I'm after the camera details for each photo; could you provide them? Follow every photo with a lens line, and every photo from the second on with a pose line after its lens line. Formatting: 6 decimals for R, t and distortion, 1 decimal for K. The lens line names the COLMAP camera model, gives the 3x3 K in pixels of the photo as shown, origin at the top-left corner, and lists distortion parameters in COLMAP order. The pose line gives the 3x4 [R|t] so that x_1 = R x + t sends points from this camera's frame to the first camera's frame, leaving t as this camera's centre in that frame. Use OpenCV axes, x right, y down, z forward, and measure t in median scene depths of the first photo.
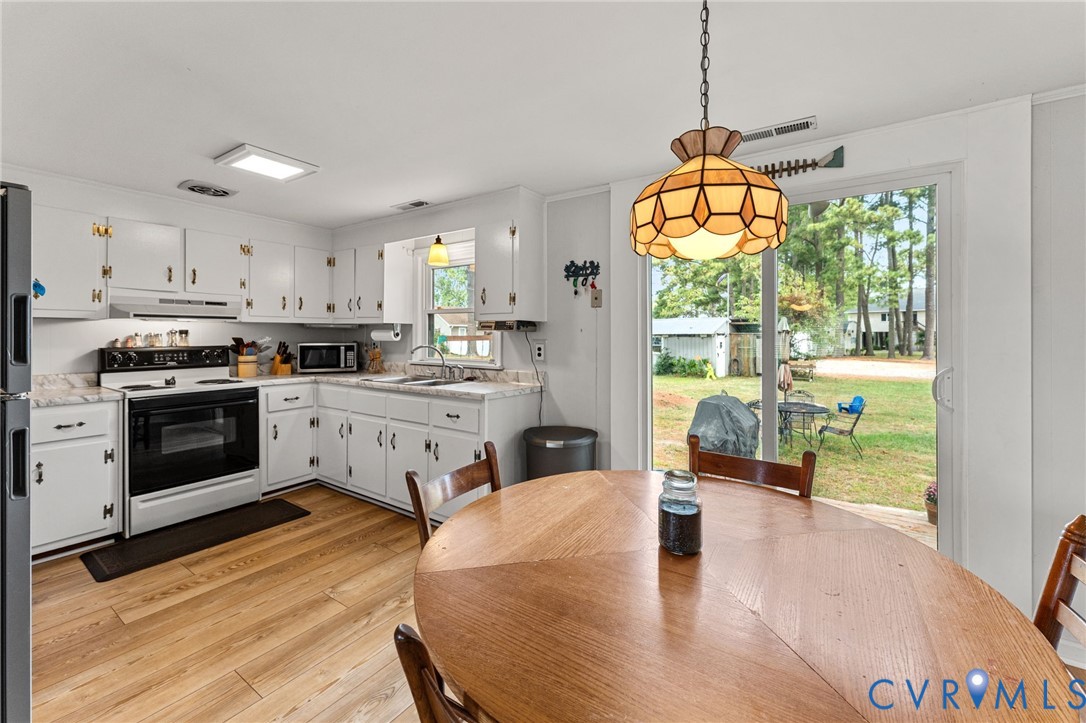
lens RADIAL K [[441.4, 0, 545.6], [0, 441.4, 334.6], [0, 0, 1]] dist [0.000295, -0.000080]
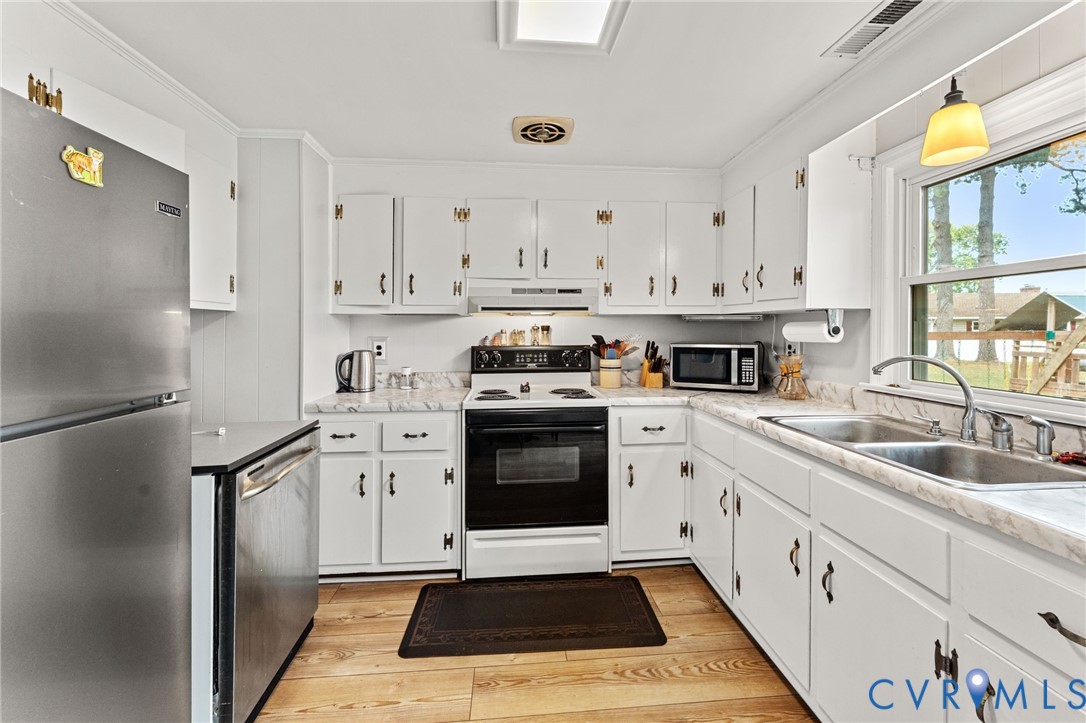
lens RADIAL K [[441.4, 0, 545.6], [0, 441.4, 334.6], [0, 0, 1]] dist [0.000295, -0.000080]
pose [[0.626000, 0.003139, -0.779817, -0.167144], [0.002909, 0.999976, 0.006361, 0.000644], [0.779818, -0.006251, 0.625975, 0.473176]]
